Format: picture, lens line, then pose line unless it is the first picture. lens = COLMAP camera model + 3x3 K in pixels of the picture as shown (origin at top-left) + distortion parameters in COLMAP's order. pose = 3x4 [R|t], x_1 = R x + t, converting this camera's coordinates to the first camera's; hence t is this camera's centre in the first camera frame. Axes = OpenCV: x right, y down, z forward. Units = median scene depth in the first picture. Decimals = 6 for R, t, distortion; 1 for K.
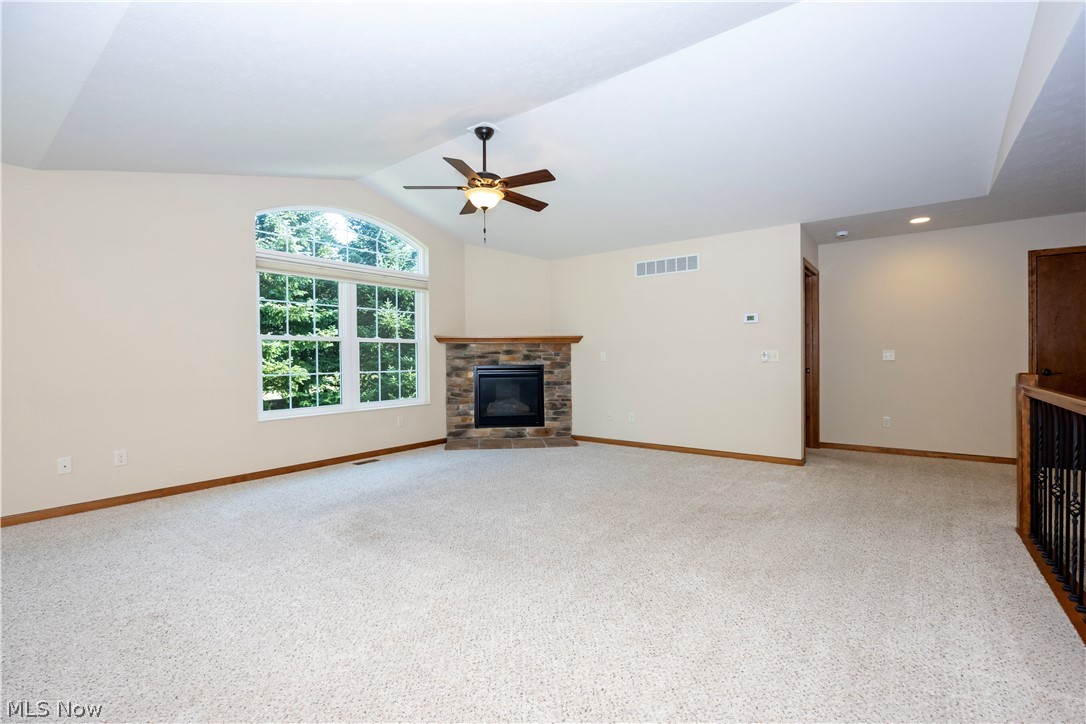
lens RADIAL K [[467.5, 0, 547.2], [0, 467.5, 357.3], [0, 0, 1]] dist [-0.024012, -0.000451]
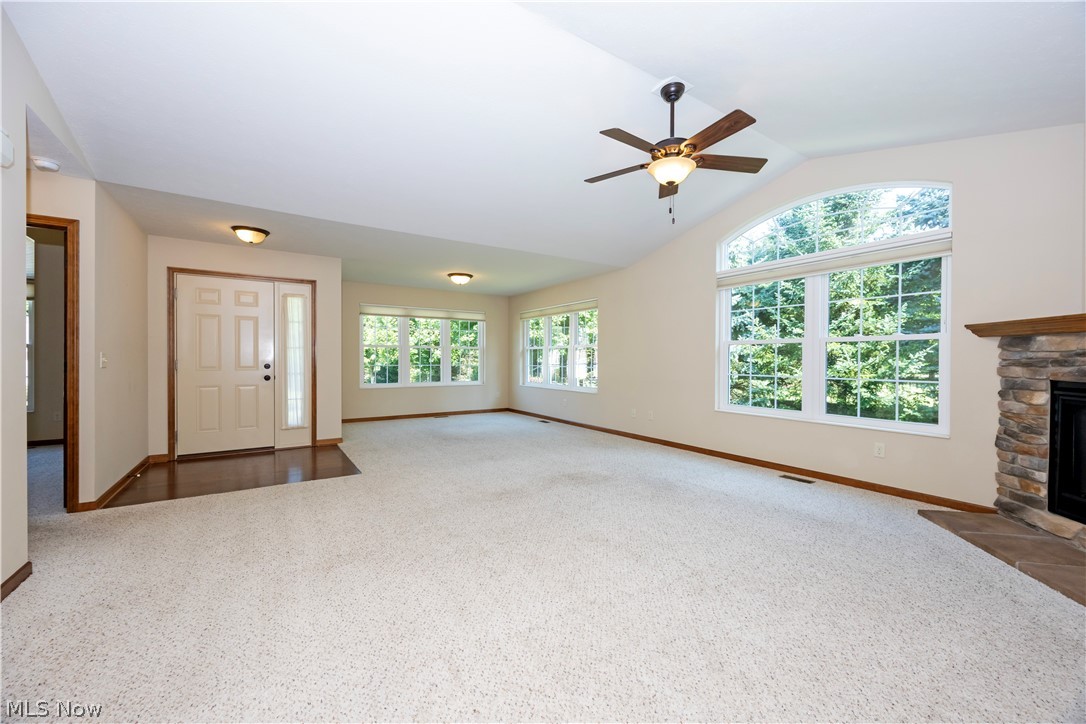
lens RADIAL K [[426.0, 0, 545.1], [0, 426.0, 363.5], [0, 0, 1]] dist [0.000563, -0.000323]
pose [[-0.334176, 0.007624, -0.942480, 0.425075], [-0.012306, 0.999847, 0.012452, 0.001482], [0.942430, 0.015759, -0.334031, 0.655063]]
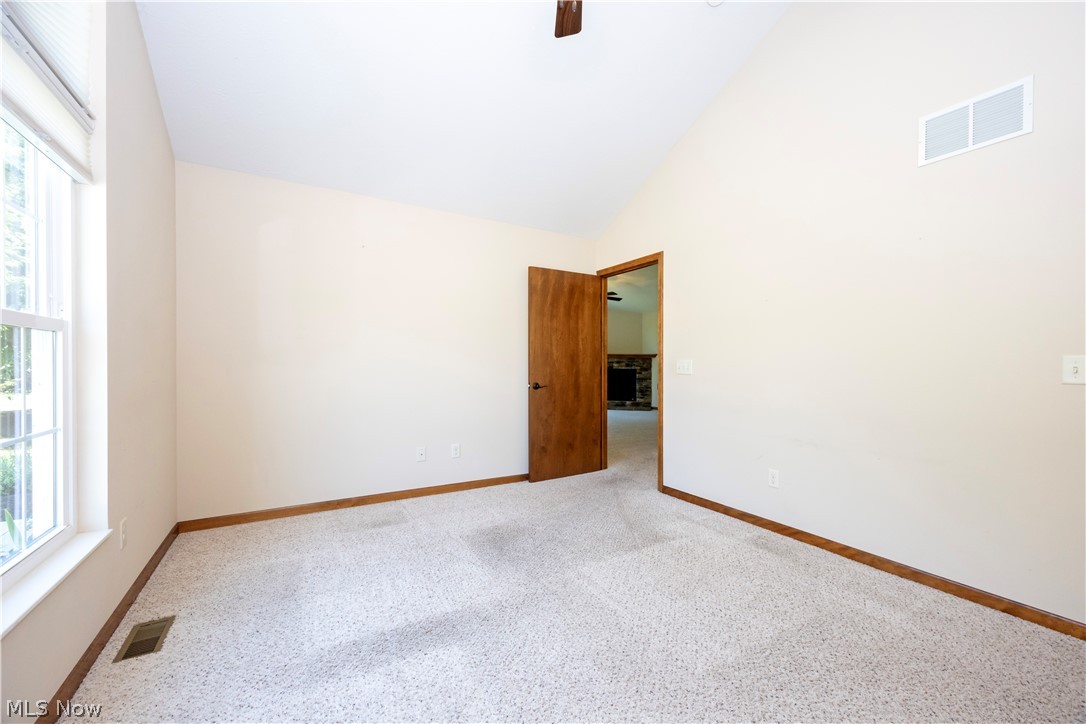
lens RADIAL K [[426.0, 0, 540.5], [0, 426.0, 365.8], [0, 0, 1]] dist [0.000563, -0.000323]
pose [[0.919883, 0.014855, -0.391912, 0.318423], [-0.014403, 0.999888, 0.004093, 0.001548], [0.391929, 0.001880, 0.919994, -0.769023]]
